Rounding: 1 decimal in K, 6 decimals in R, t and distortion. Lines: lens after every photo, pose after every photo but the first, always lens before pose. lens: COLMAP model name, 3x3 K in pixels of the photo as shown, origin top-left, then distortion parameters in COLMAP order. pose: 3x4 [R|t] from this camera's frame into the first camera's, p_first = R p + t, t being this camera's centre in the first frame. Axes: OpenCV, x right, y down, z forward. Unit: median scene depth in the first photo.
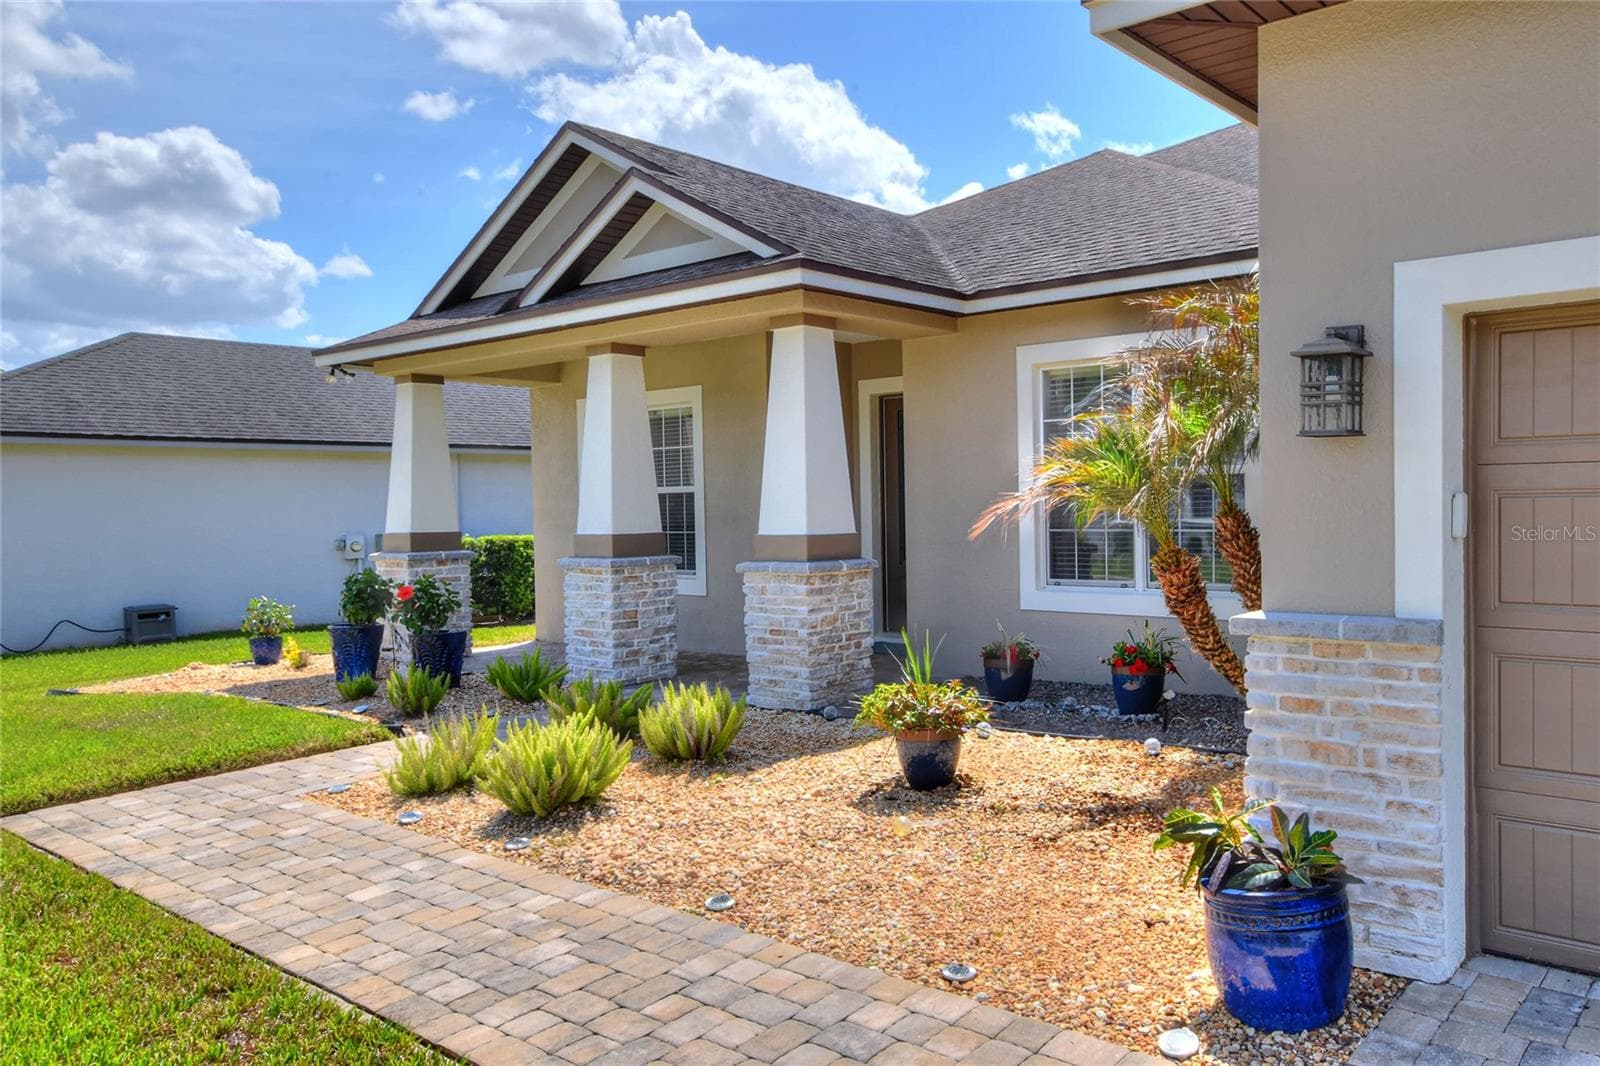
lens RADIAL K [[1111.6, 0, 800.0], [0, 1111.6, 533.0], [0, 0, 1]] dist [0.024232, -0.001787]
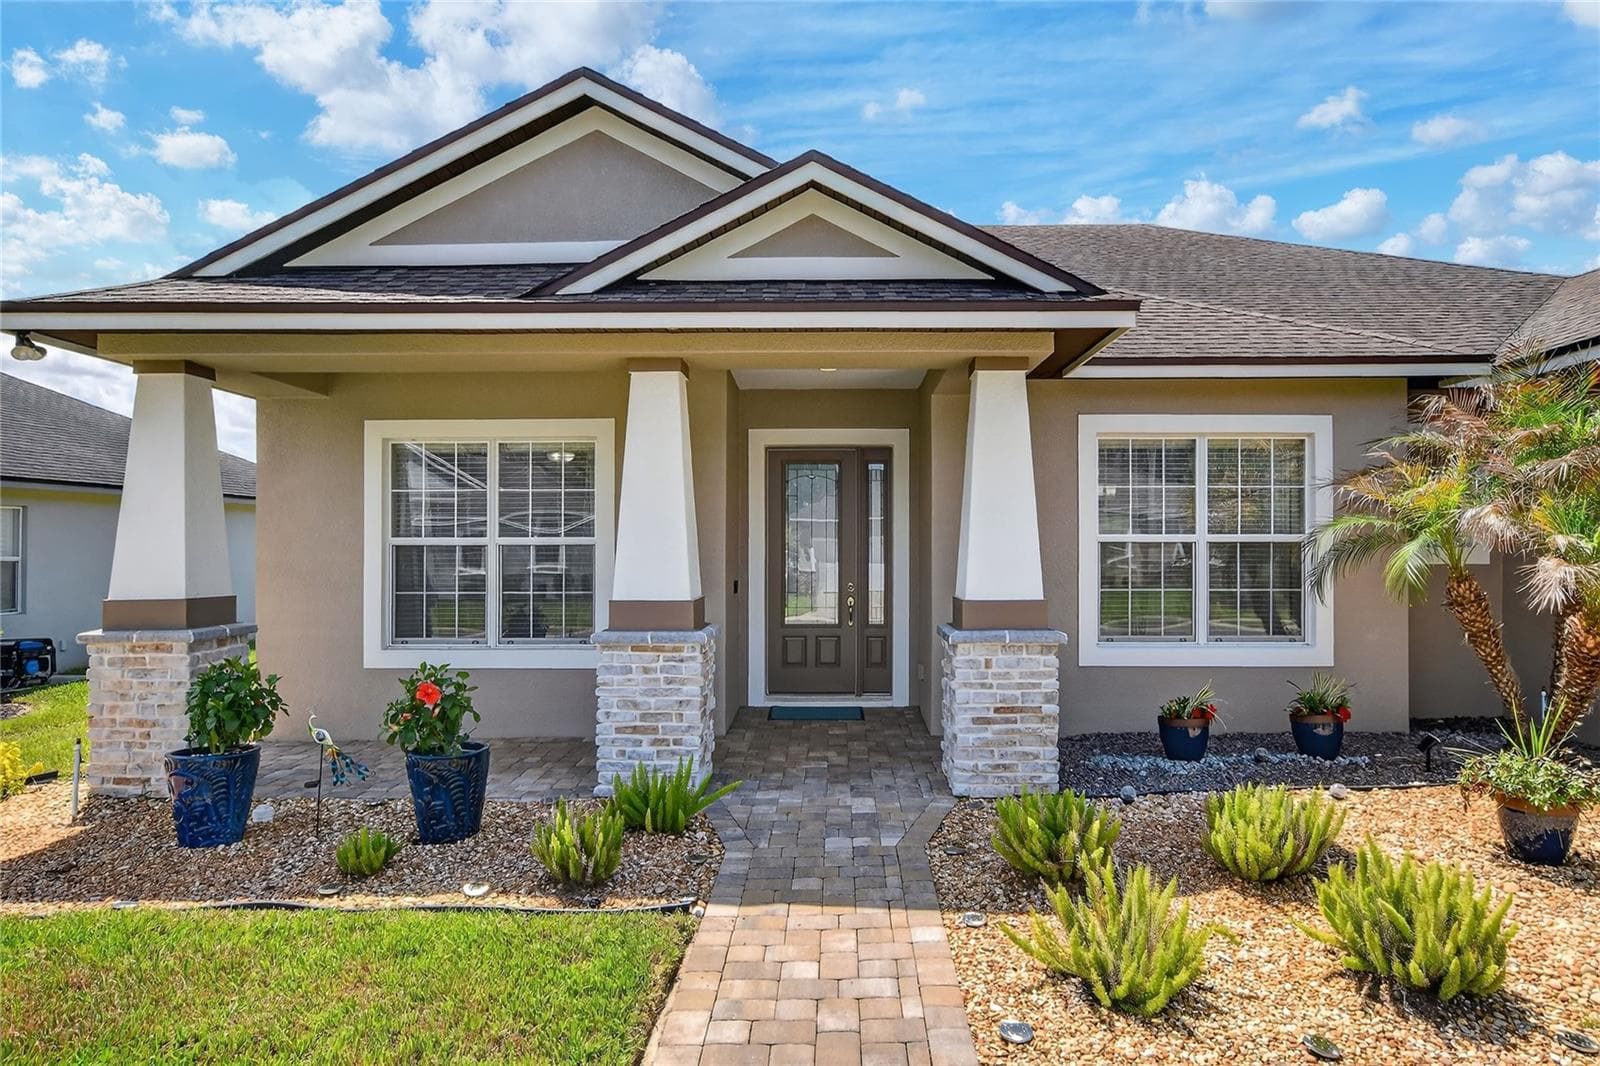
lens RADIAL K [[959.6, 0, 877.3], [0, 959.6, 557.1], [0, 0, 1]] dist [0.002022, 0.000309]
pose [[0.786537, 0.023228, 0.617106, -0.476102], [0.001426, 0.999221, -0.039429, -0.002275], [-0.617541, 0.031892, 0.785892, 0.375312]]
